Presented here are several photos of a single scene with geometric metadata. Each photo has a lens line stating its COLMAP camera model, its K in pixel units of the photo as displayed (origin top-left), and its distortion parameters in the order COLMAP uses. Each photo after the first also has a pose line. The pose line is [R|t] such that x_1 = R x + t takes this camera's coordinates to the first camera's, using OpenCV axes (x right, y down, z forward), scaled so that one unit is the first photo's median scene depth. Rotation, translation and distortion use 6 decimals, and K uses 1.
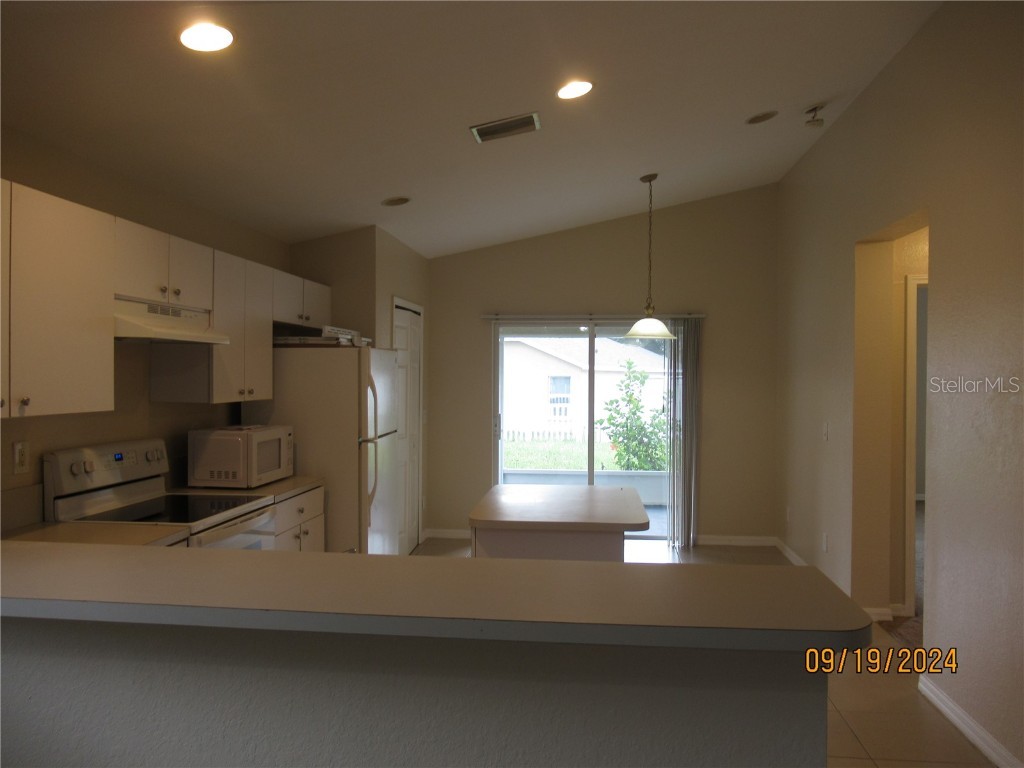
lens RADIAL K [[766.6, 0, 509.3], [0, 766.6, 389.6], [0, 0, 1]] dist [-0.004249, 0.008060]
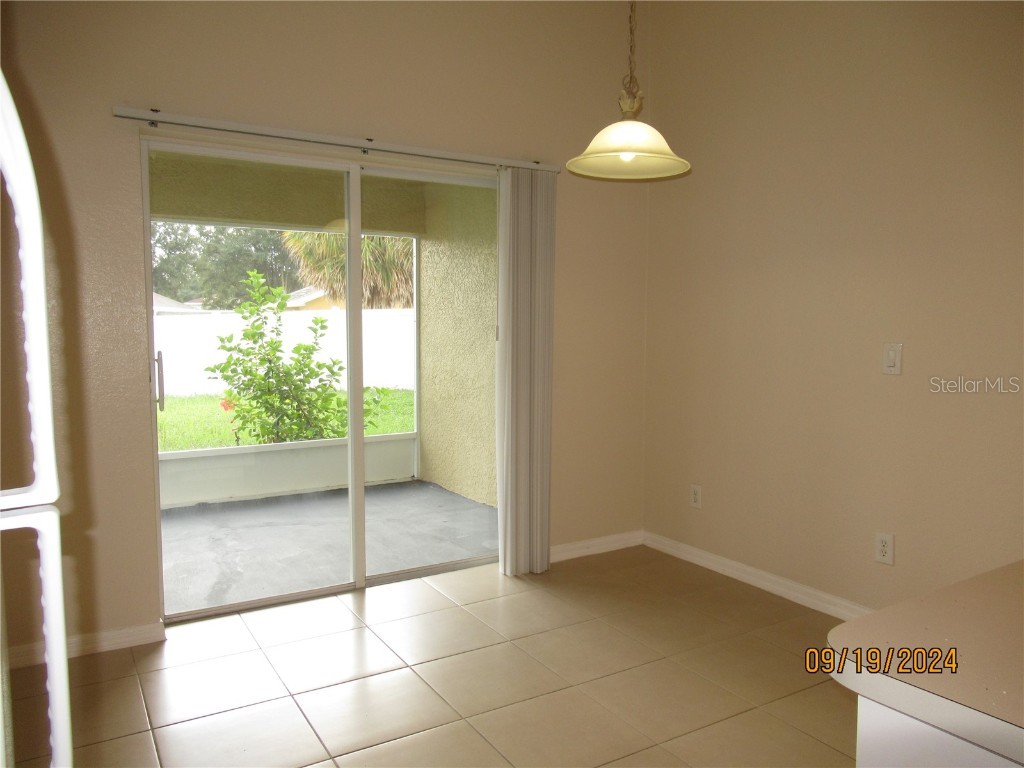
lens RADIAL K [[766.6, 0, 509.3], [0, 766.6, 389.6], [0, 0, 1]] dist [-0.004249, 0.008060]
pose [[0.788429, -0.056553, 0.612520, -0.198178], [0.012148, 0.997002, 0.076414, 0.034983], [-0.615006, -0.052806, 0.786753, 0.862573]]
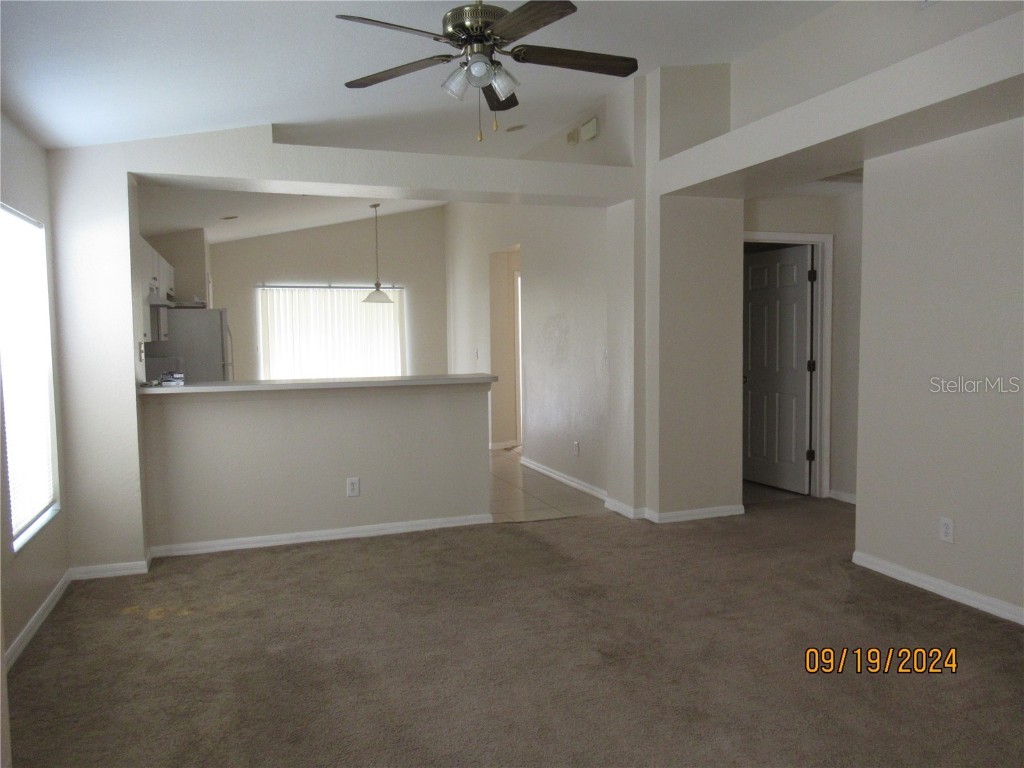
lens RADIAL K [[766.6, 0, 509.3], [0, 766.6, 389.6], [0, 0, 1]] dist [-0.004249, 0.008060]
pose [[0.899787, -0.047479, 0.433738, -0.371515], [0.024169, 0.997959, 0.059102, 0.038651], [-0.435659, -0.042696, 0.899098, -0.804090]]
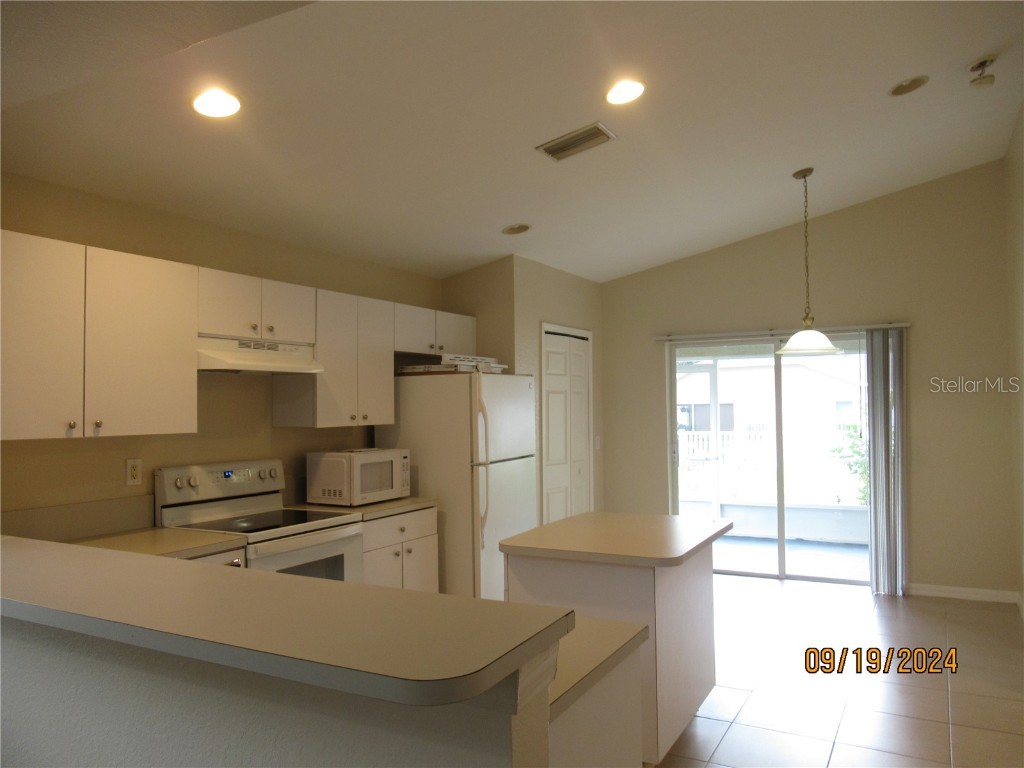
lens RADIAL K [[766.6, 0, 509.3], [0, 766.6, 389.6], [0, 0, 1]] dist [-0.004249, 0.008060]
pose [[0.926666, -0.025181, -0.375042, 0.243163], [0.010665, 0.999113, -0.040732, 0.009690], [0.375735, 0.033746, 0.926113, 0.067996]]
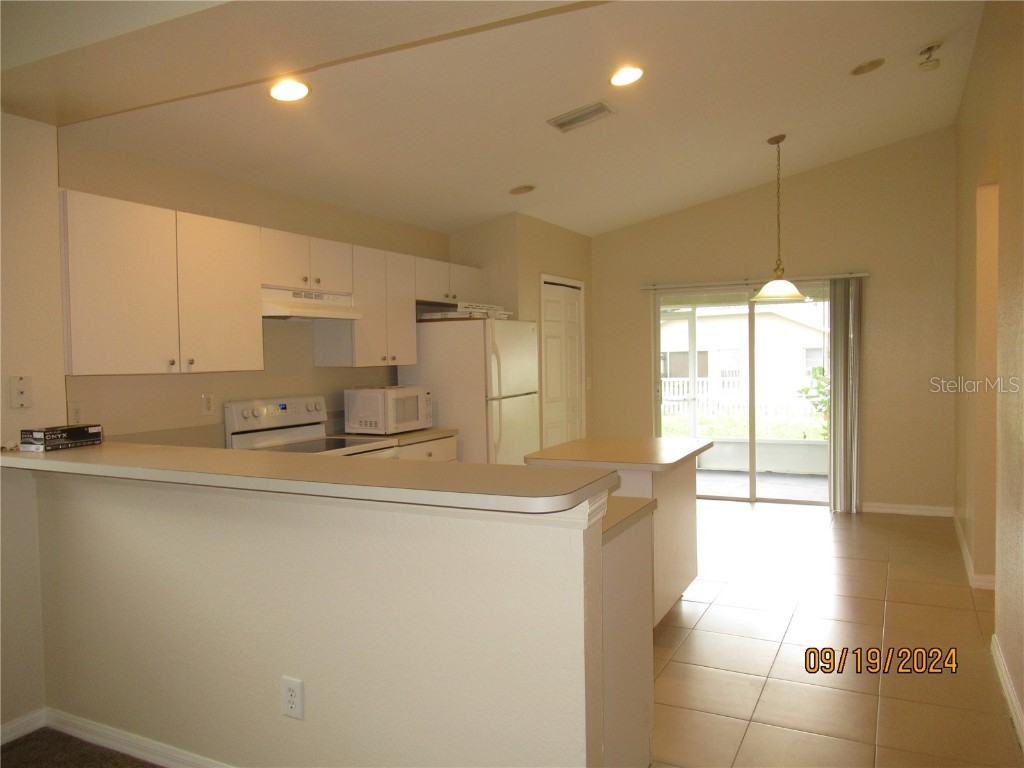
lens RADIAL K [[766.6, 0, 509.3], [0, 766.6, 389.6], [0, 0, 1]] dist [-0.004249, 0.008060]
pose [[0.938400, -0.008288, -0.345451, 0.248444], [0.017839, 0.999541, 0.024478, 0.025027], [0.345090, -0.029133, 0.938117, -0.090160]]
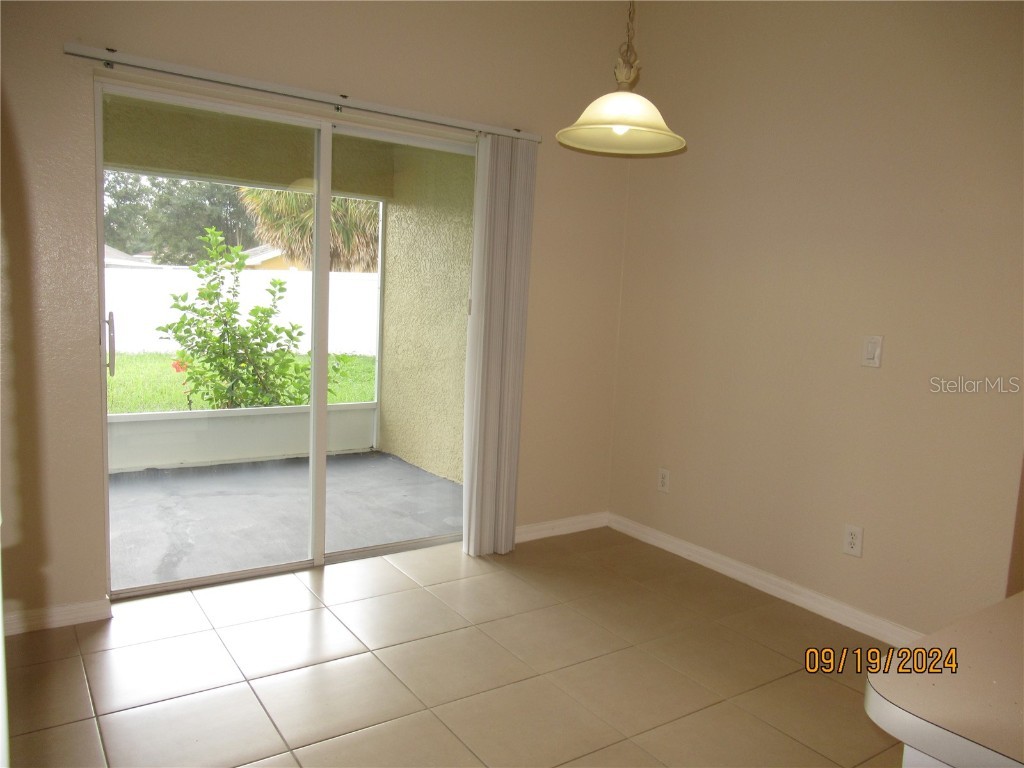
lens RADIAL K [[766.6, 0, 509.3], [0, 766.6, 389.6], [0, 0, 1]] dist [-0.004249, 0.008060]
pose [[0.754019, -0.052723, 0.654733, -0.194579], [-0.031270, 0.992762, 0.115954, 0.028816], [-0.656108, -0.107905, 0.746913, 0.893007]]
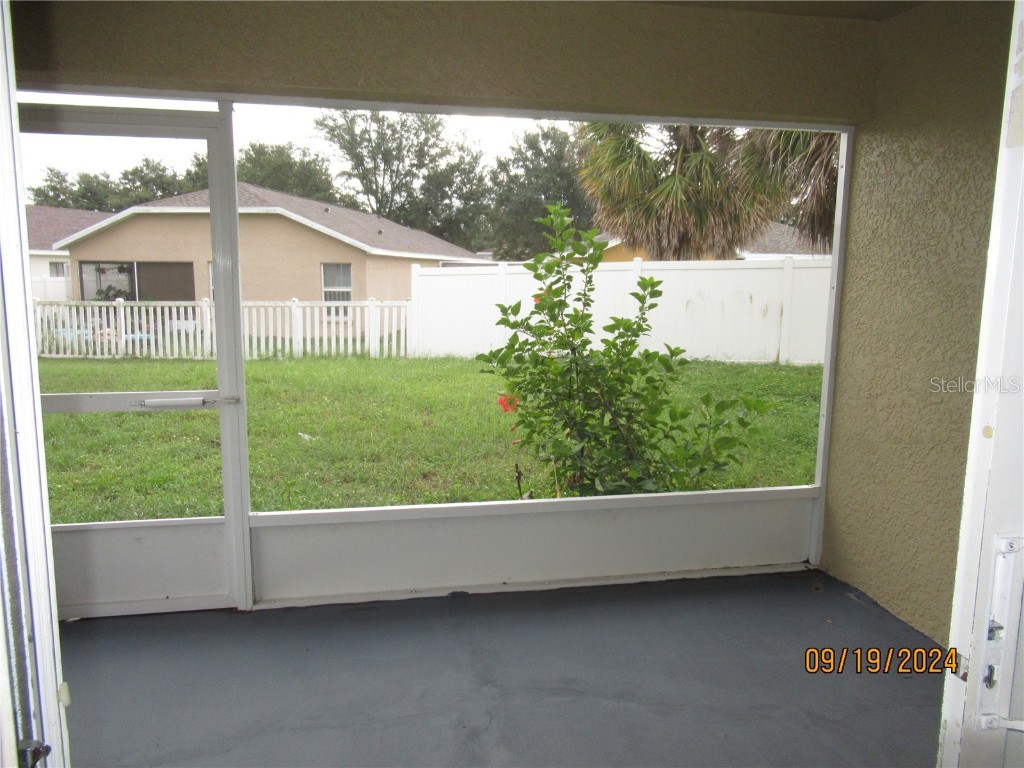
lens RADIAL K [[766.6, 0, 509.3], [0, 766.6, 389.6], [0, 0, 1]] dist [-0.004249, 0.008060]
pose [[0.954542, -0.041067, 0.295235, 0.008609], [-0.000144, 0.990400, 0.138229, 0.007926], [-0.298077, -0.131988, 0.945372, 1.487939]]
